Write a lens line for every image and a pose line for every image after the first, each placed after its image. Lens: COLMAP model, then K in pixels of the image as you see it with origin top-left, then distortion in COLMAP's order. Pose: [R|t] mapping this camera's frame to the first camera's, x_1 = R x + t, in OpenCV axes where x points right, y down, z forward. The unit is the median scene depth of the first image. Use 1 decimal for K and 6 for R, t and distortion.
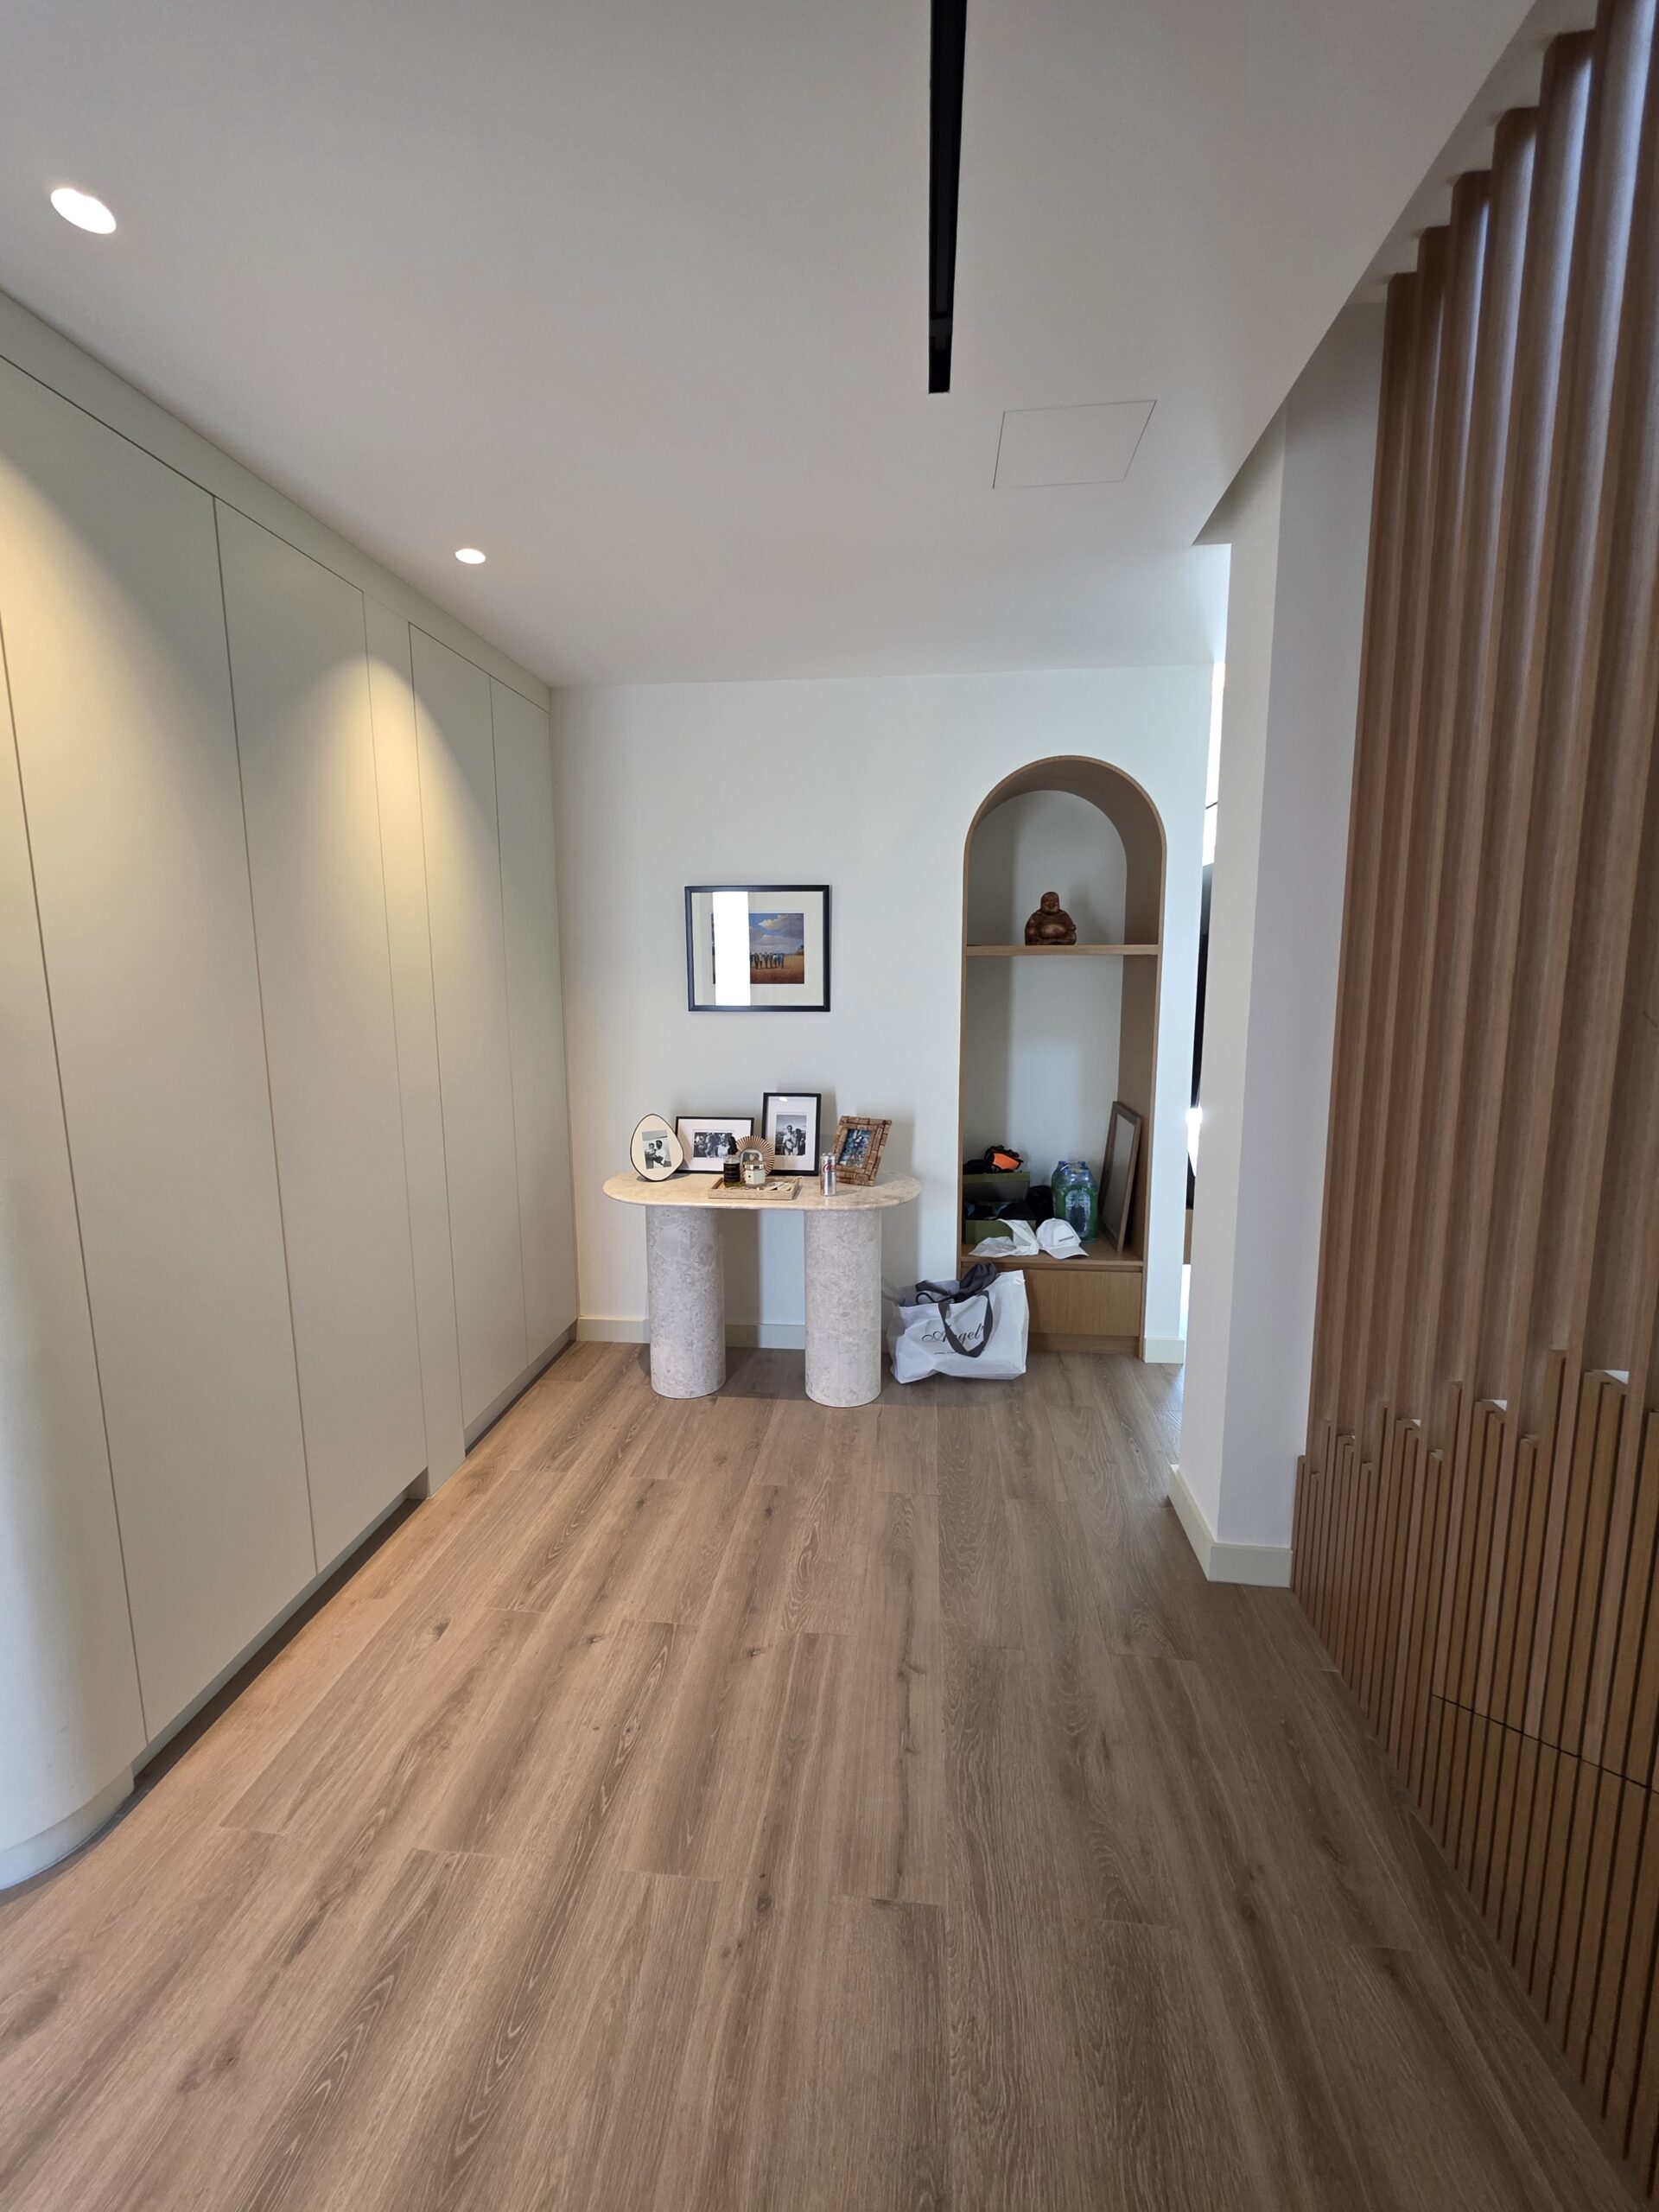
lens RADIAL K [[885.3, 0, 837.2], [0, 885.3, 1092.2], [0, 0, 1]] dist [-0.001596, 0.000438]
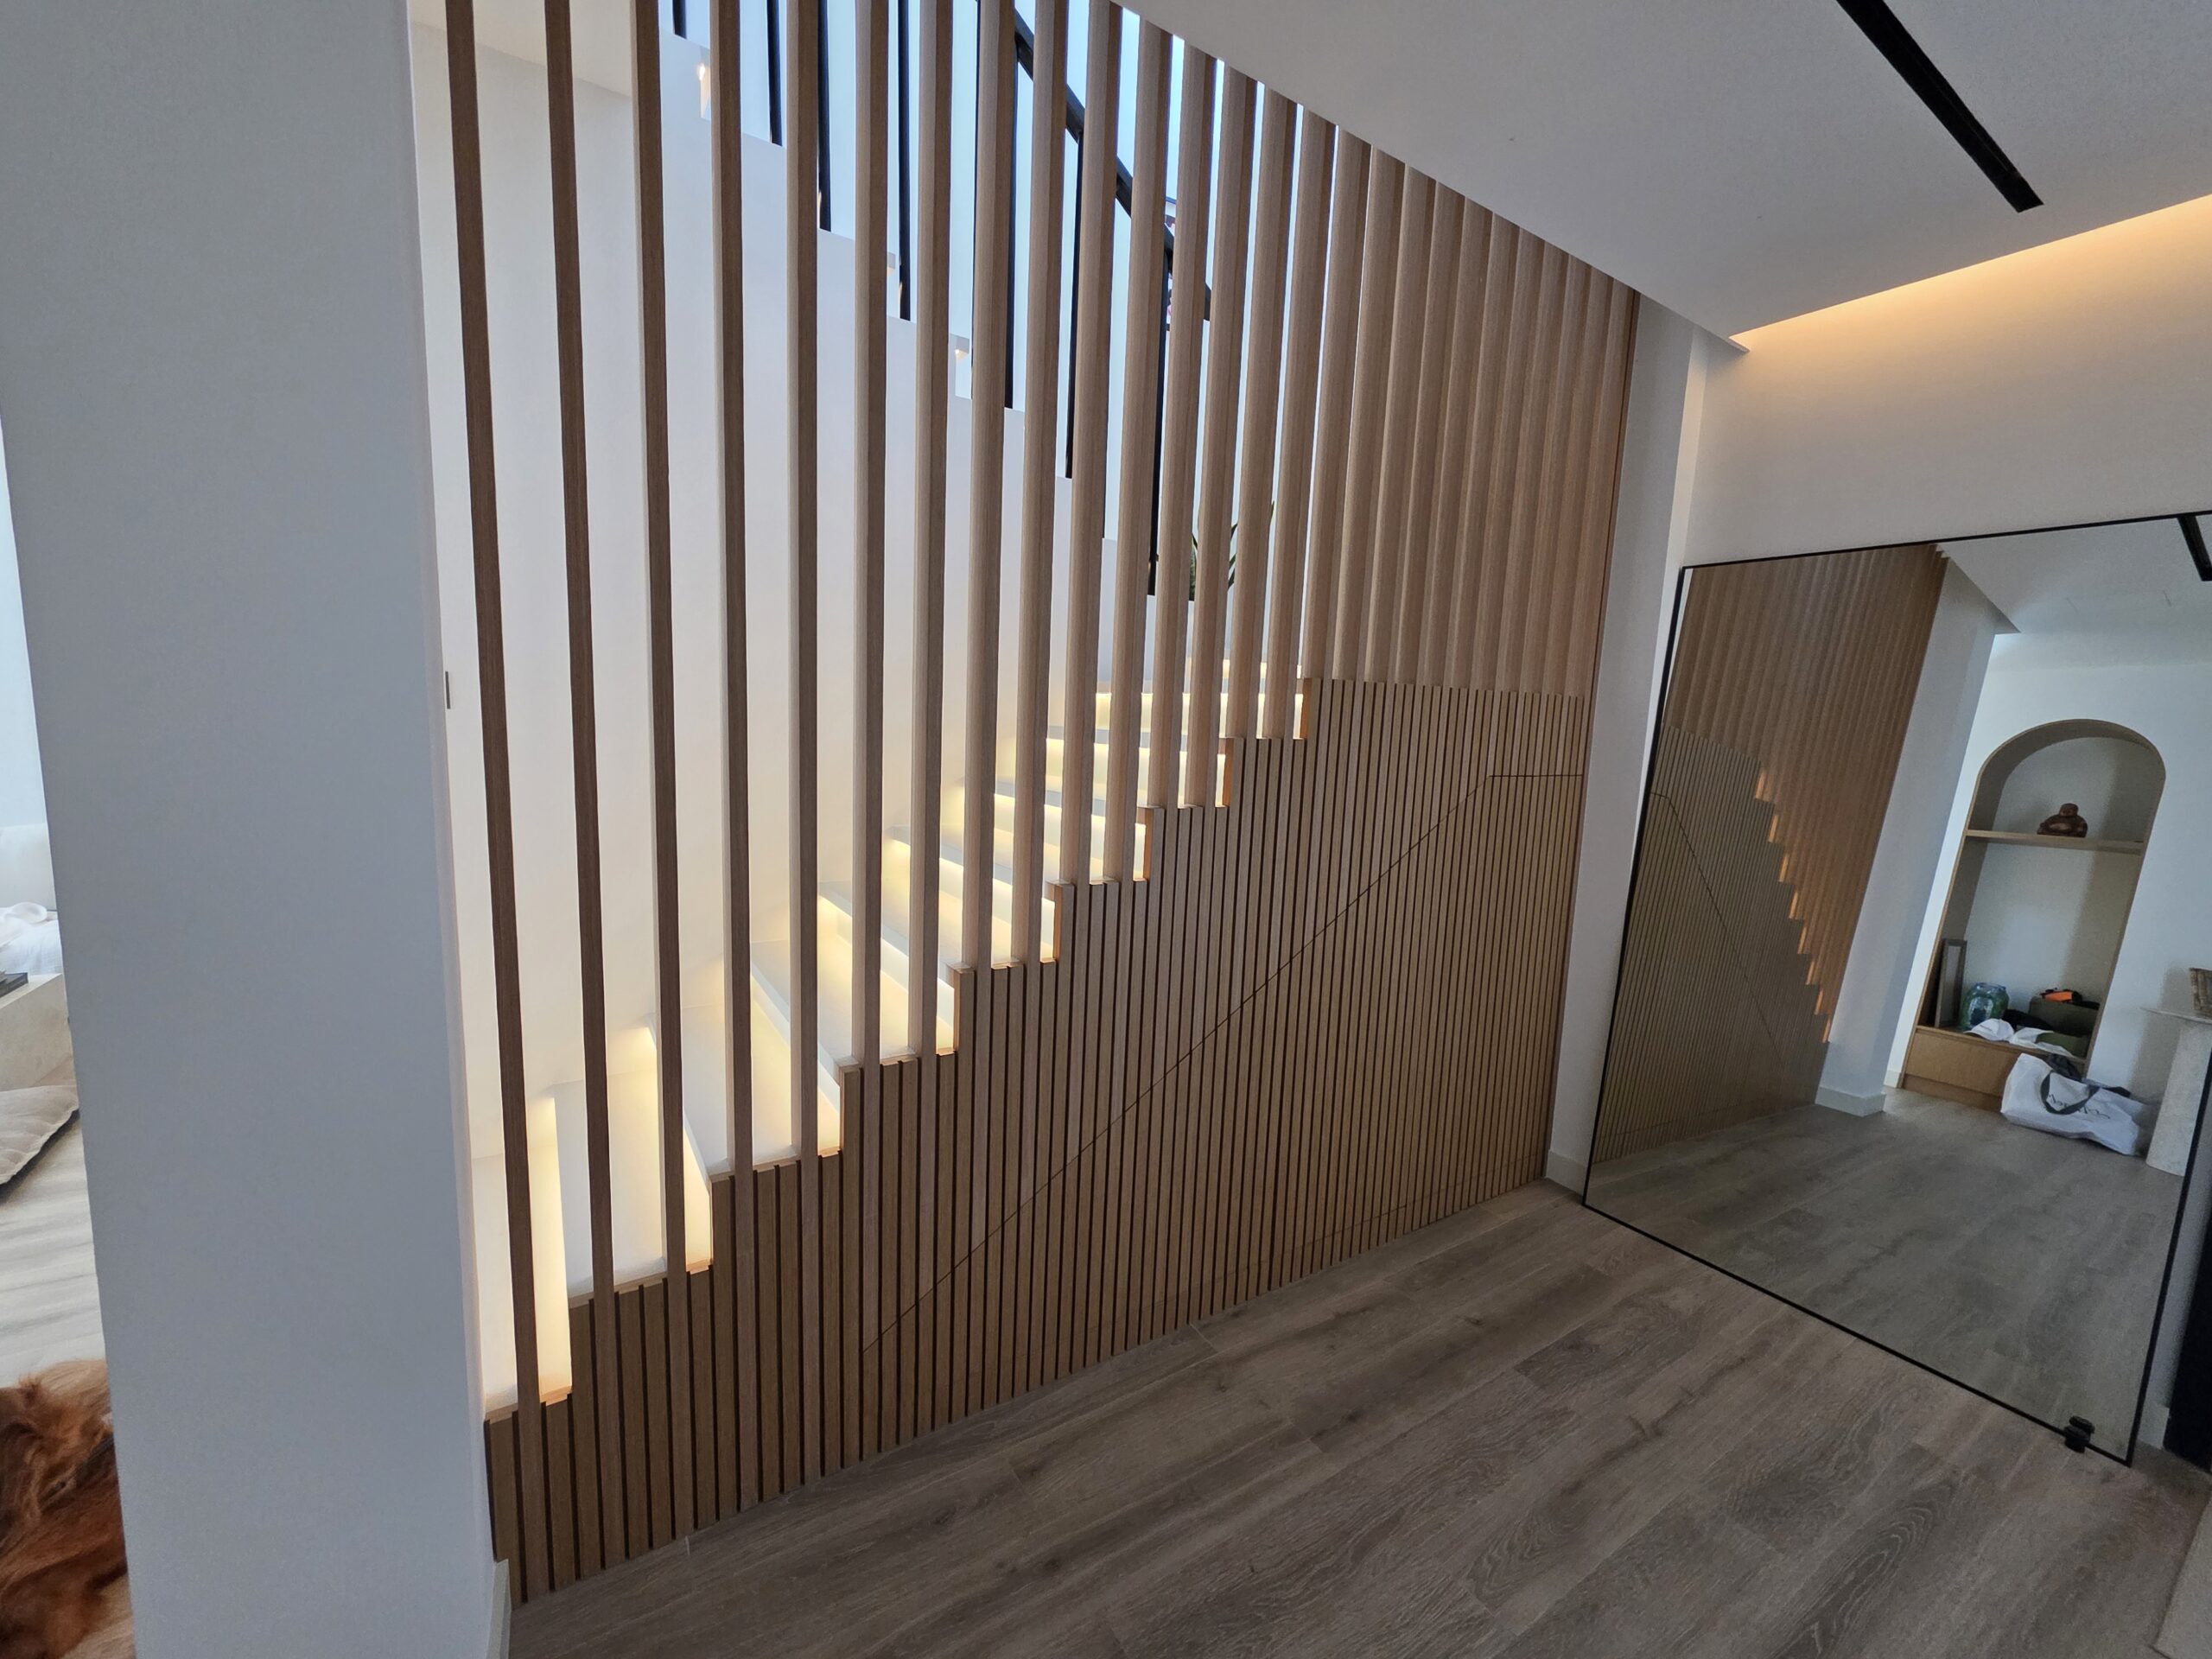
lens RADIAL K [[886.3, 0, 1090.3], [0, 886.3, 827.1], [0, 0, 1]] dist [-0.000514, 0.001213]
pose [[-0.617796, -0.117771, 0.777469, -0.163511], [0.081188, 0.973883, 0.212038, -0.094902], [-0.782136, 0.194117, -0.592099, 0.786813]]
